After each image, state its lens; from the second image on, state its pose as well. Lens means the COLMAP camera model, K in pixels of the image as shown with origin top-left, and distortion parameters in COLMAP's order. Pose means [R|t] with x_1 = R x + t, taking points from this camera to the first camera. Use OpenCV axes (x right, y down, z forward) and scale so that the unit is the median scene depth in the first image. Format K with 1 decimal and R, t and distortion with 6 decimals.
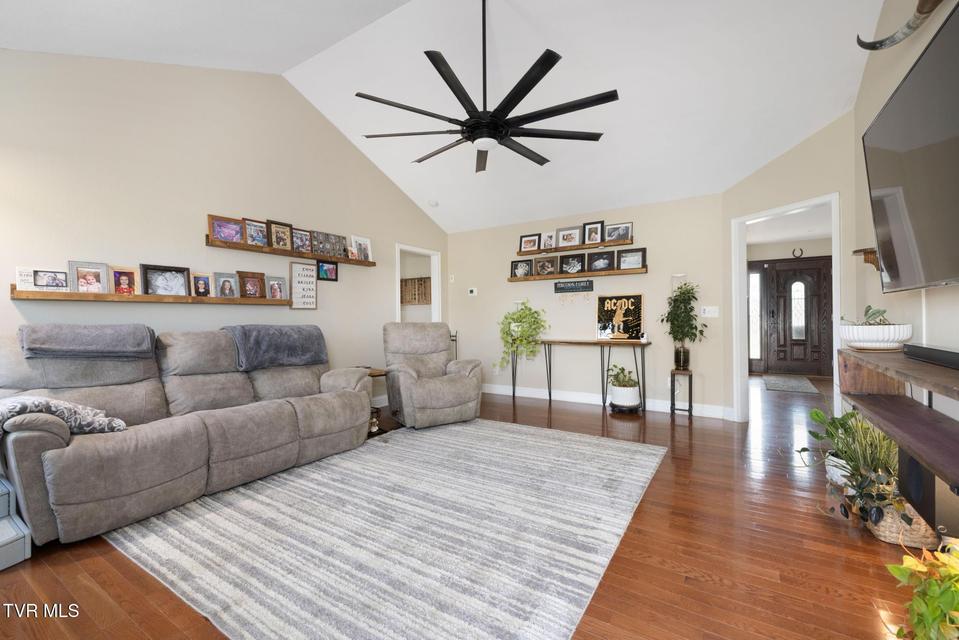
lens RADIAL K [[405.3, 0, 483.2], [0, 405.3, 315.1], [0, 0, 1]] dist [-0.001819, -0.000607]
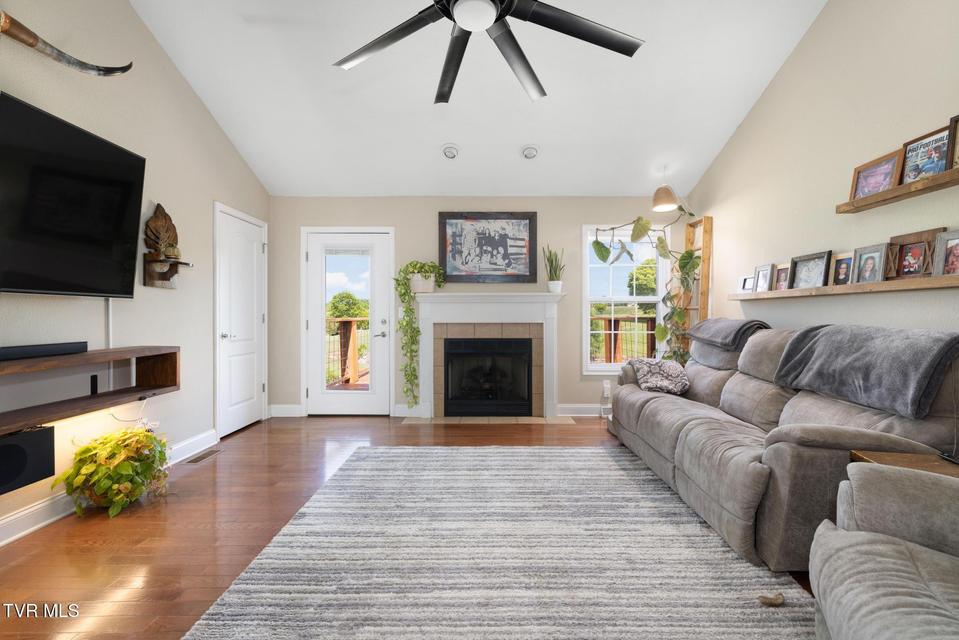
lens RADIAL K [[405.3, 0, 483.2], [0, 405.3, 315.1], [0, 0, 1]] dist [-0.001819, -0.000607]
pose [[-0.848034, 0.006552, -0.529902, 0.224959], [0.007559, 0.999971, 0.000268, 0.003469], [0.529888, -0.003779, -0.848059, 1.116951]]
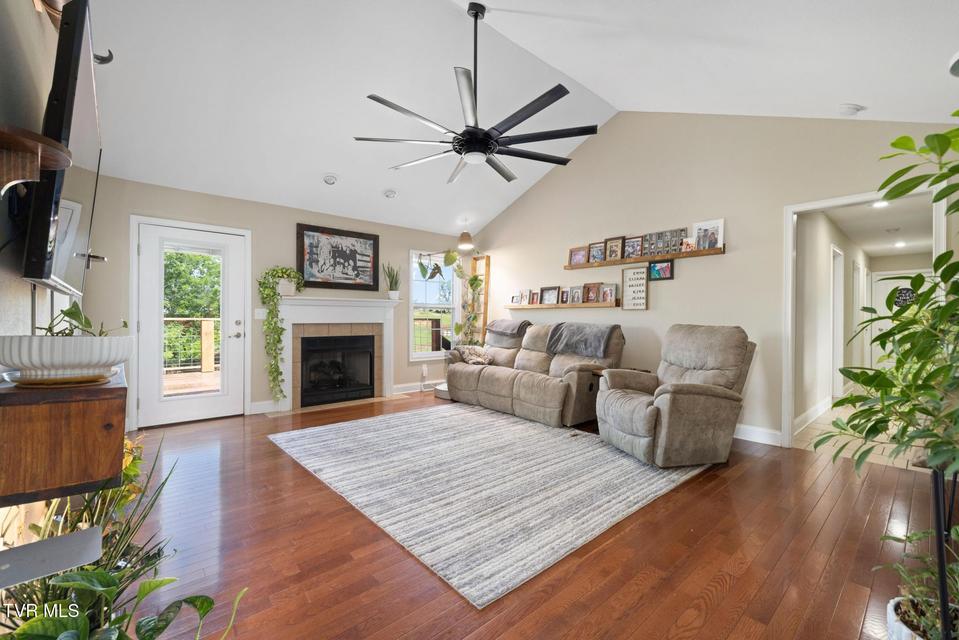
lens RADIAL K [[405.3, 0, 483.2], [0, 405.3, 315.1], [0, 0, 1]] dist [-0.001819, -0.000607]
pose [[-0.283982, -0.000090, -0.958830, 0.775846], [0.000145, 1.000000, -0.000137, -0.000840], [0.958830, -0.000178, -0.283982, 0.996252]]
